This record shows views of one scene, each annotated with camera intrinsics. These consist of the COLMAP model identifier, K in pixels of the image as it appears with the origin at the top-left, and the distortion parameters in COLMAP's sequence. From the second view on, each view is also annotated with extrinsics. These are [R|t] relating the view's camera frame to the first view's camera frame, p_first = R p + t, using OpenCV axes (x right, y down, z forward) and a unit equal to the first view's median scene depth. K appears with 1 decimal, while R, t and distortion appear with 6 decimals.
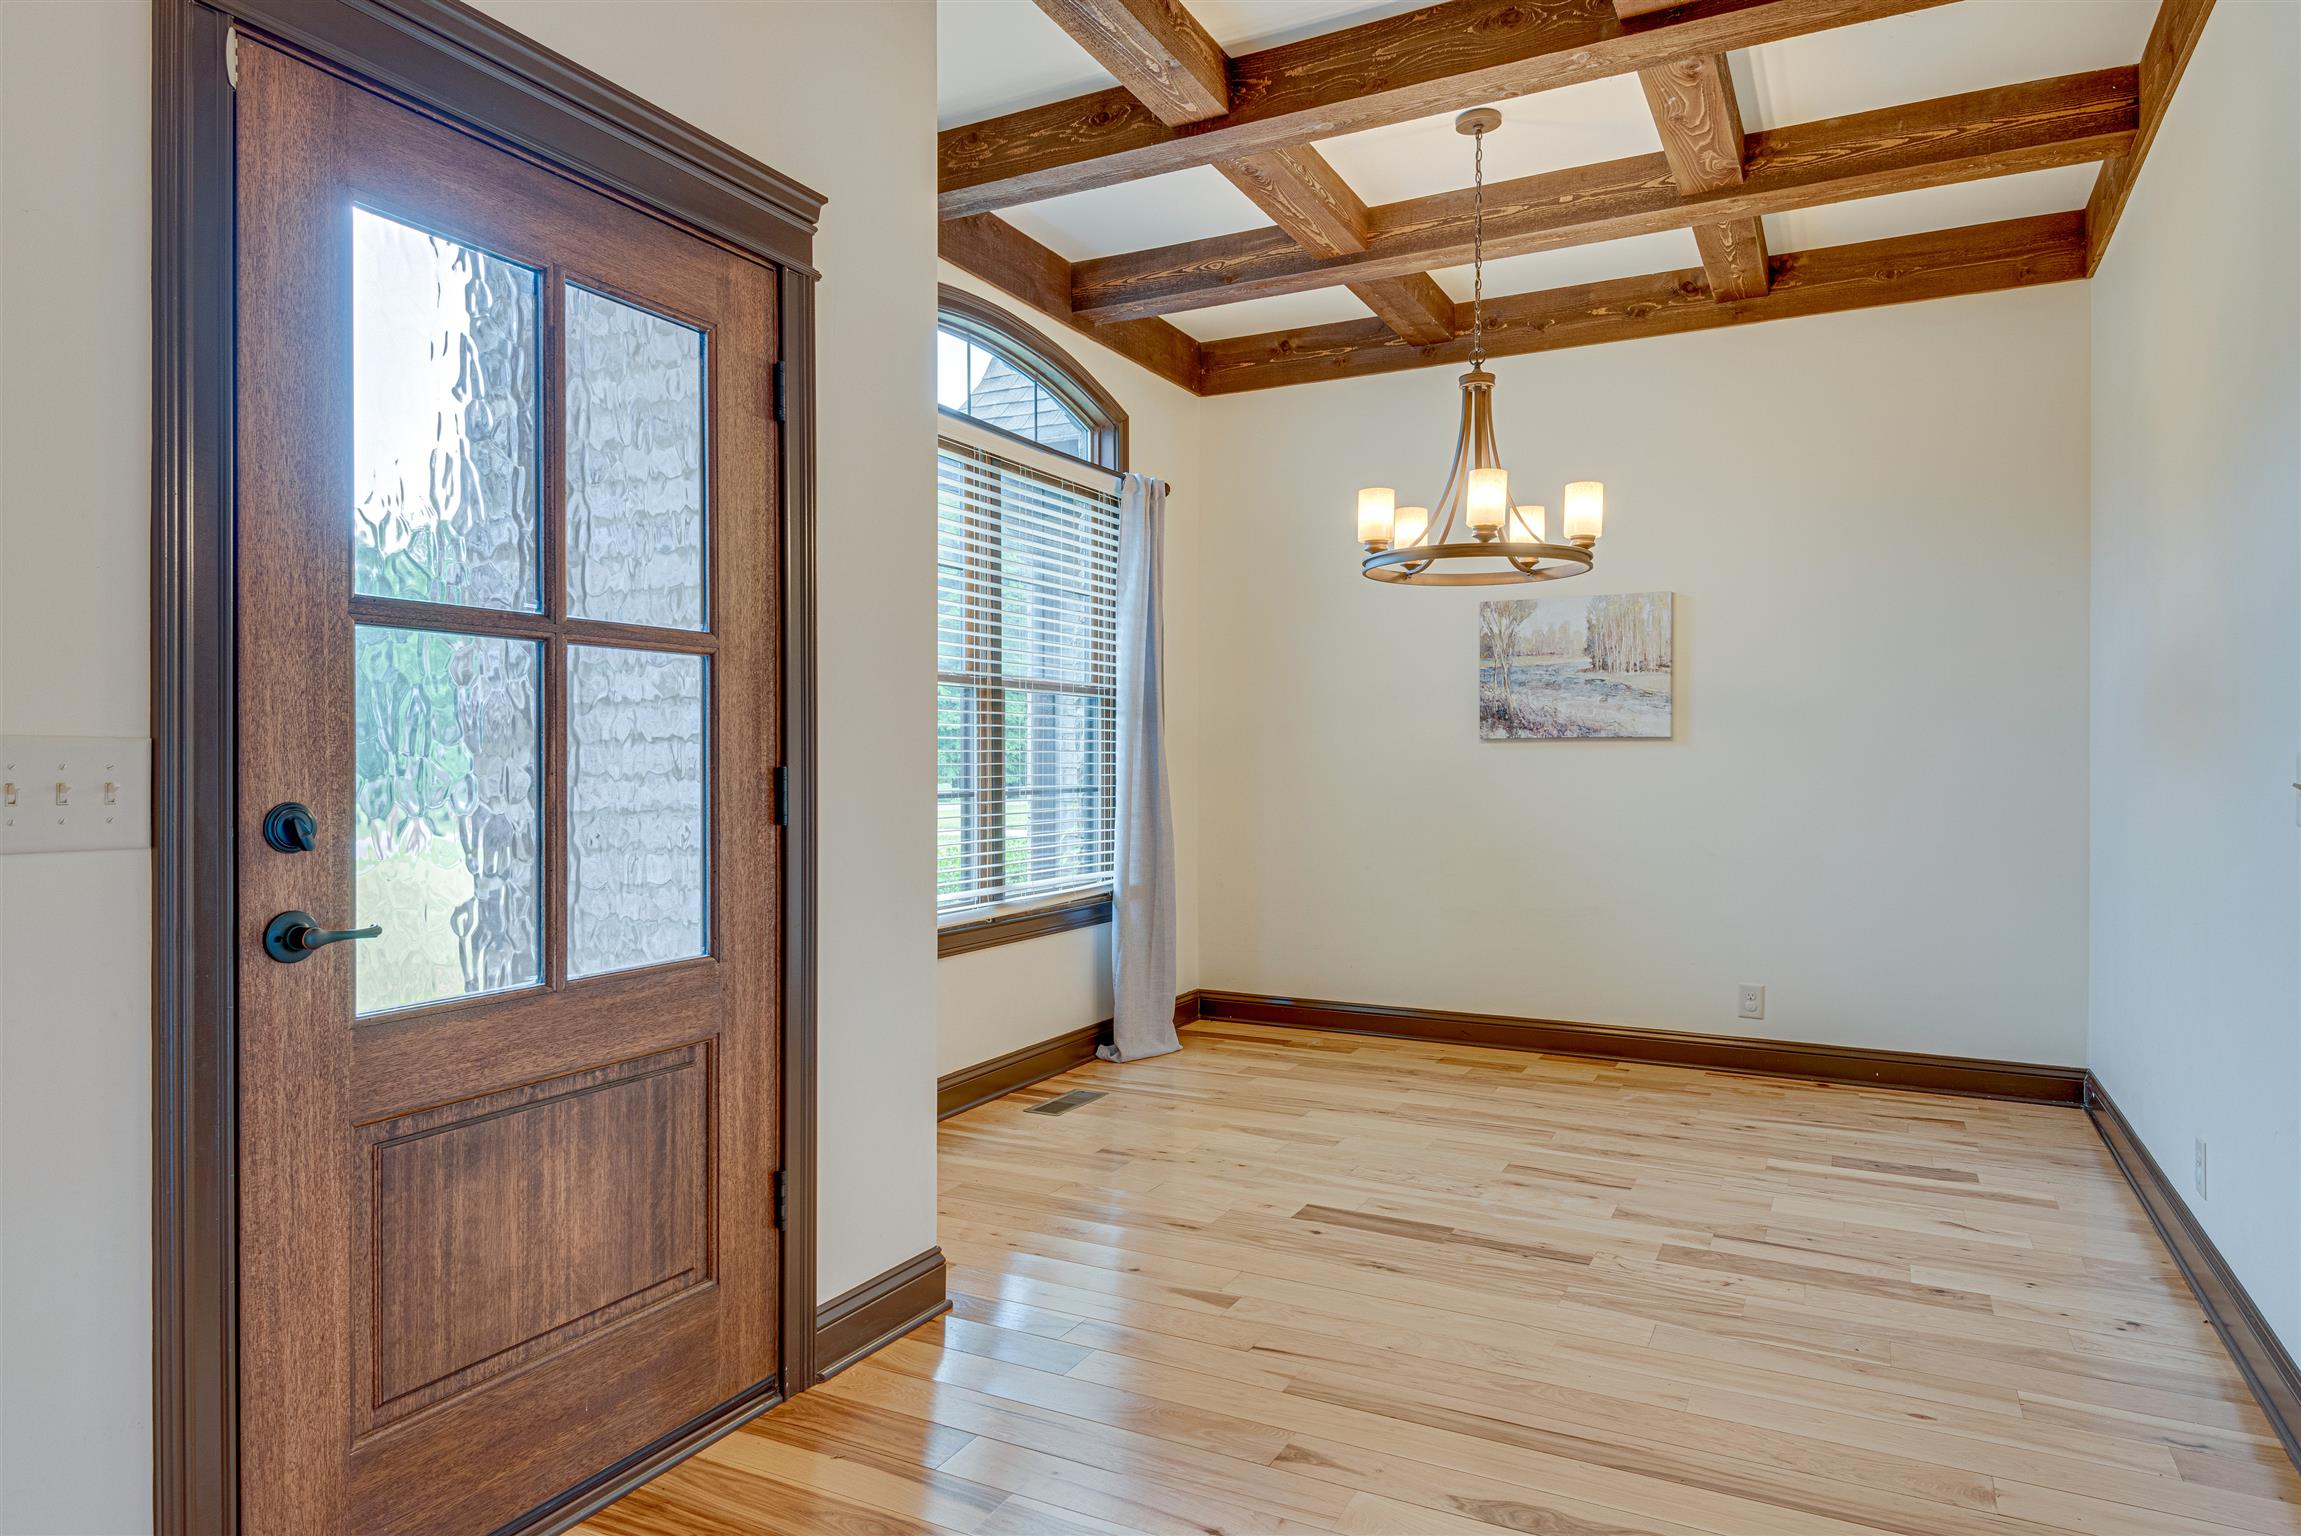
lens RADIAL K [[1358.0, 0, 1200.2], [0, 1358.0, 765.1], [0, 0, 1]] dist [0.008797, -0.005644]
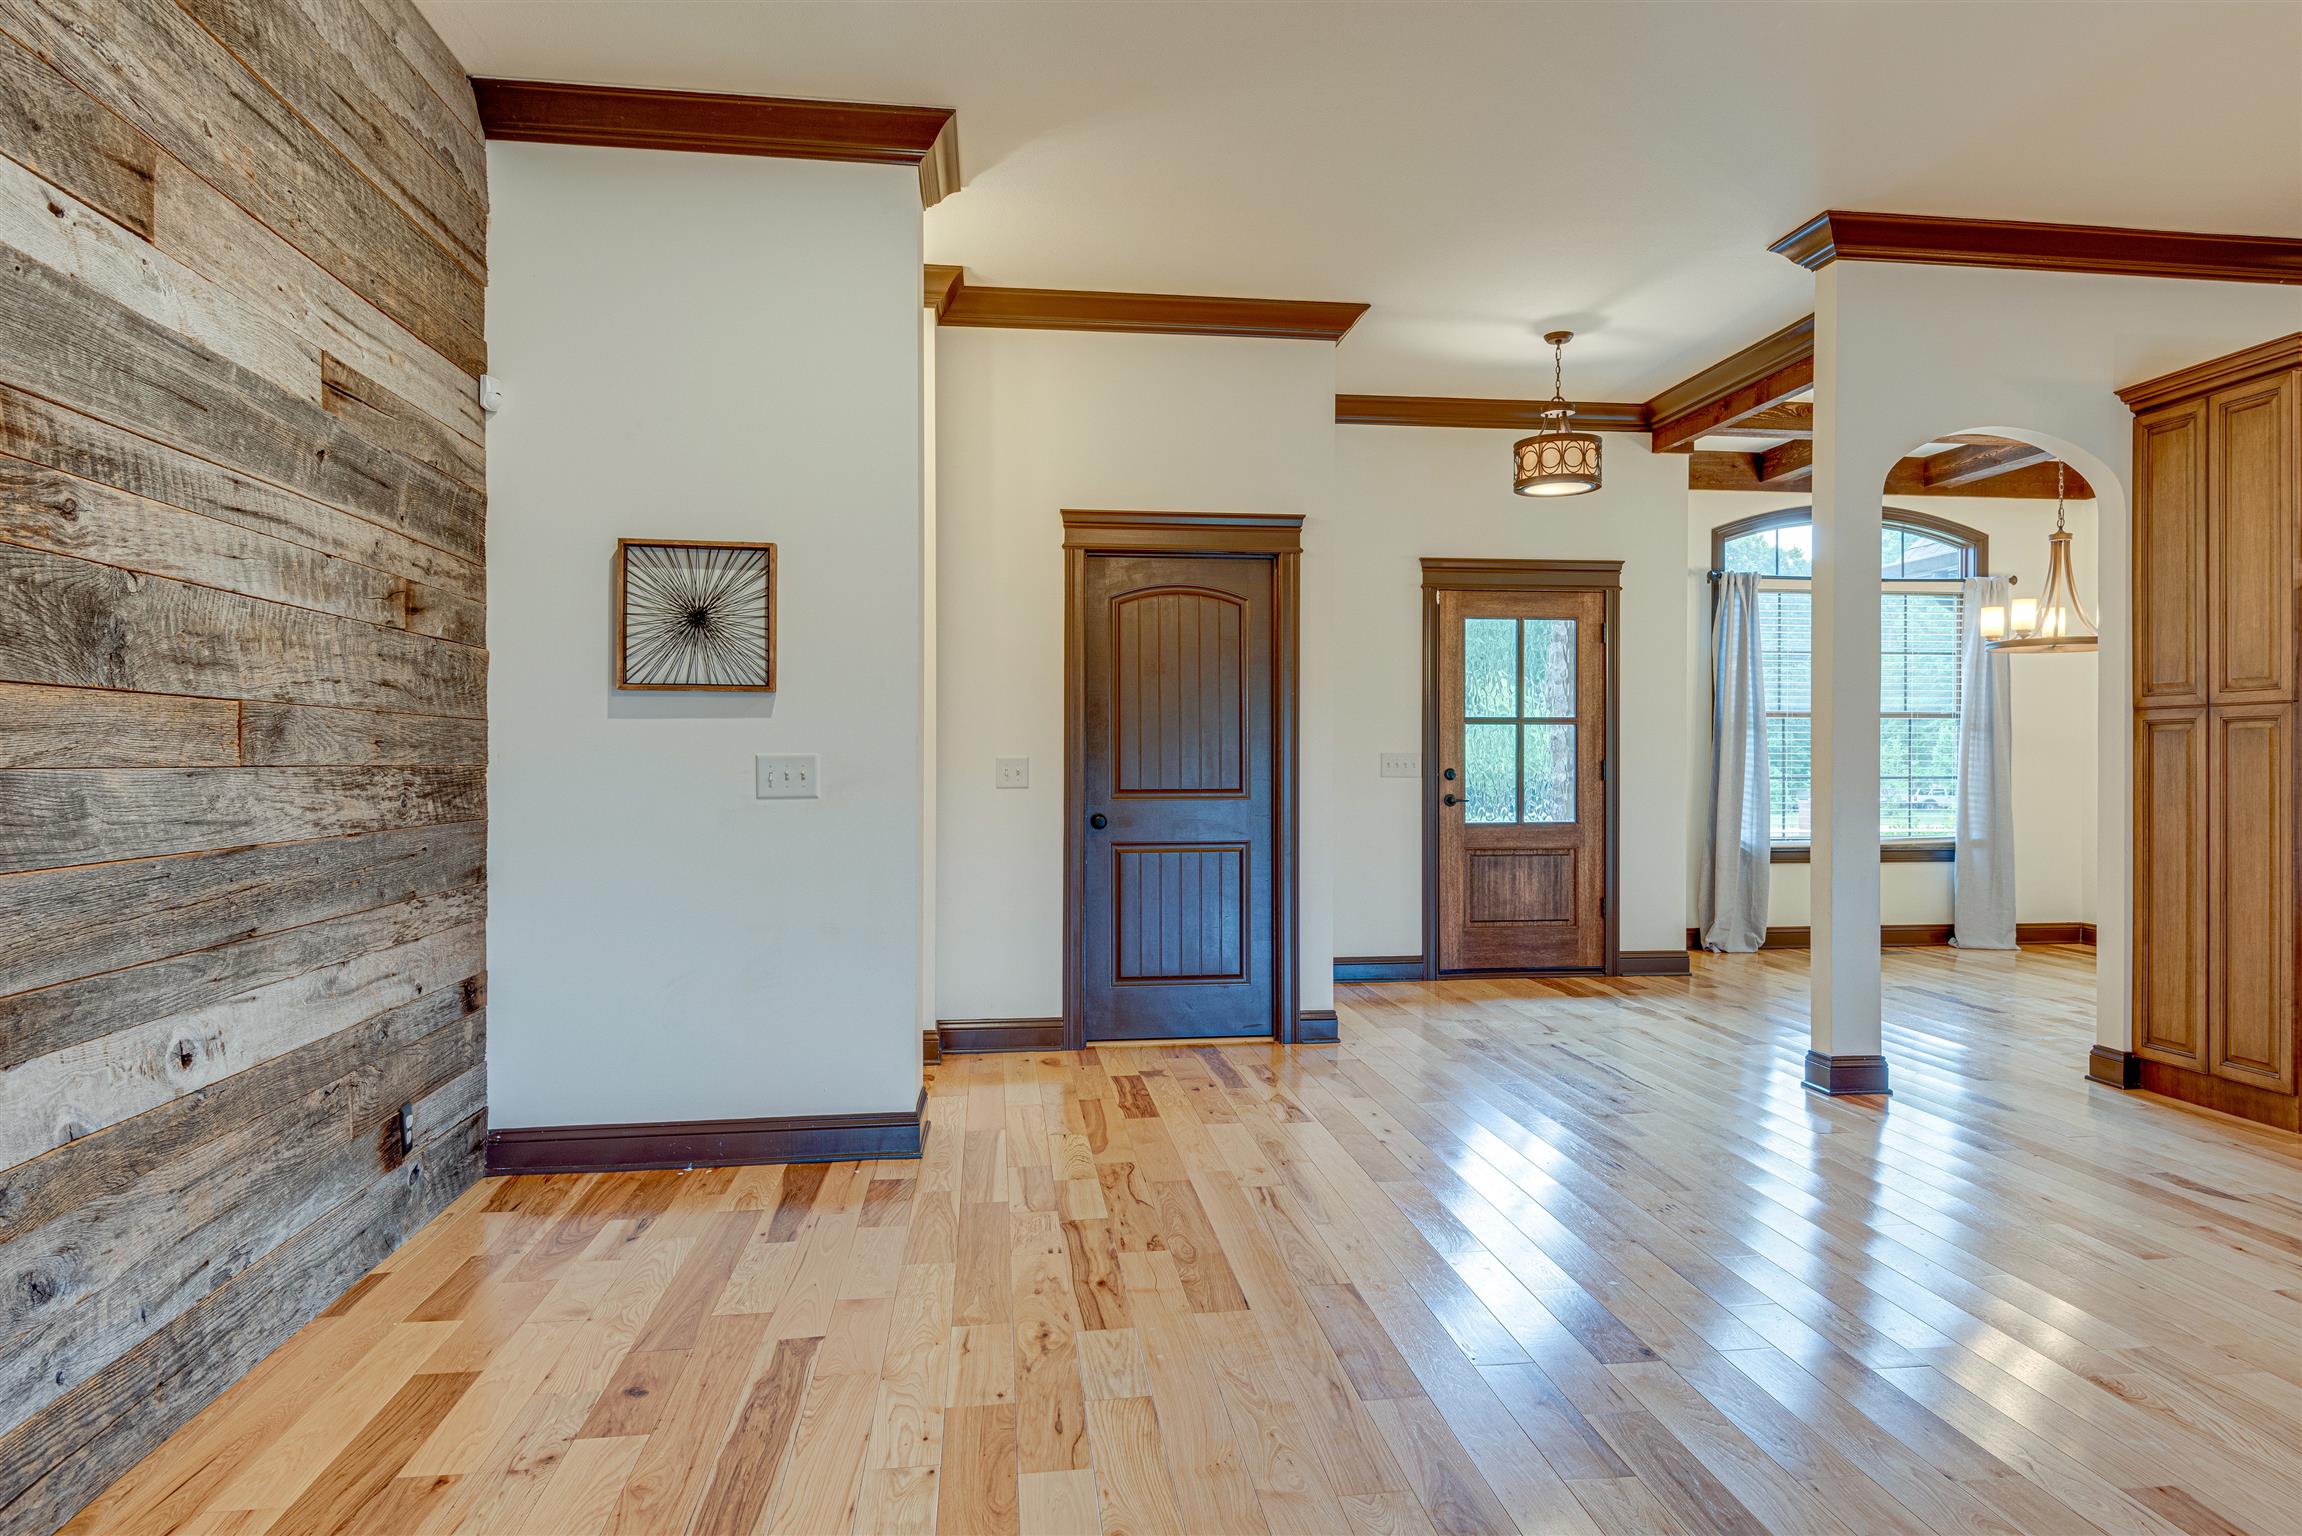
lens RADIAL K [[1358.6, 0, 1163.5], [0, 1358.6, 764.1], [0, 0, 1]] dist [0.008797, -0.005644]
pose [[0.556914, 0.003700, -0.830562, 1.722763], [-0.004401, 0.999989, 0.001504, 0.009363], [0.830559, 0.002818, 0.556924, -1.535773]]
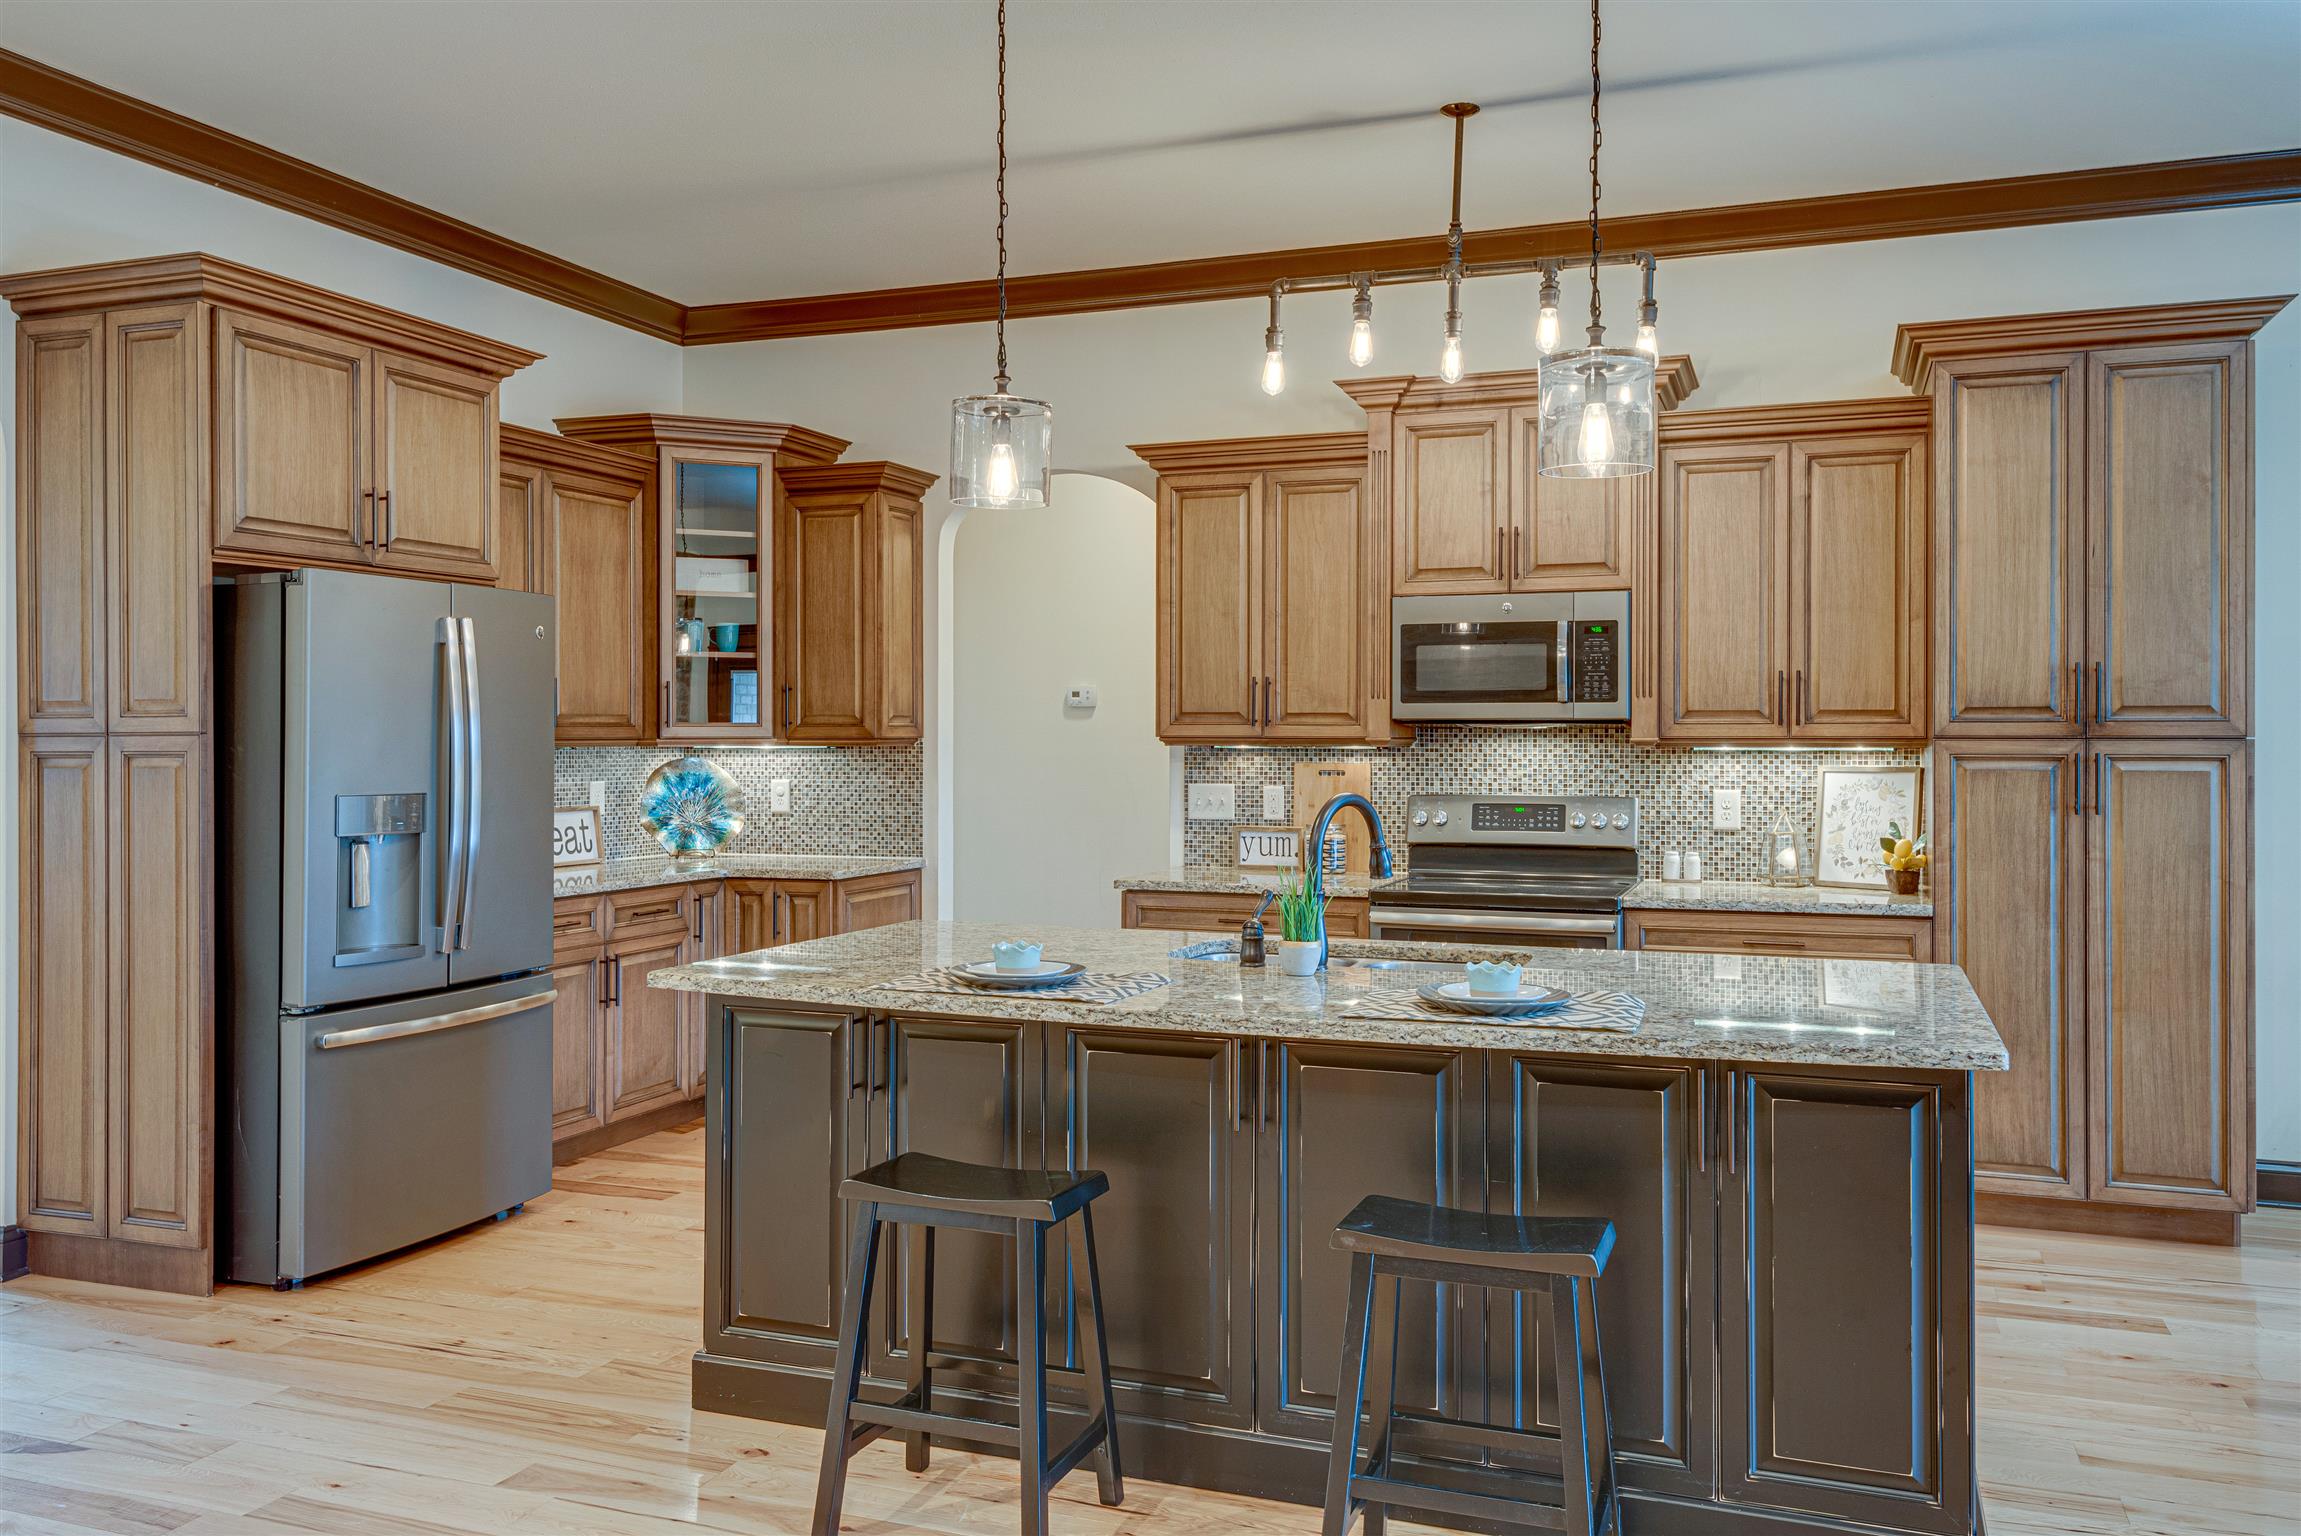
lens RADIAL K [[1782.0, 0, 1199.3], [0, 1782.0, 735.6], [0, 0, 1]] dist [0.009530, 0.001853]
pose [[0.993108, -0.000429, 0.117202, 1.860279], [0.000947, 0.999990, -0.004365, -0.072791], [-0.117199, 0.004446, 0.993098, -1.180806]]
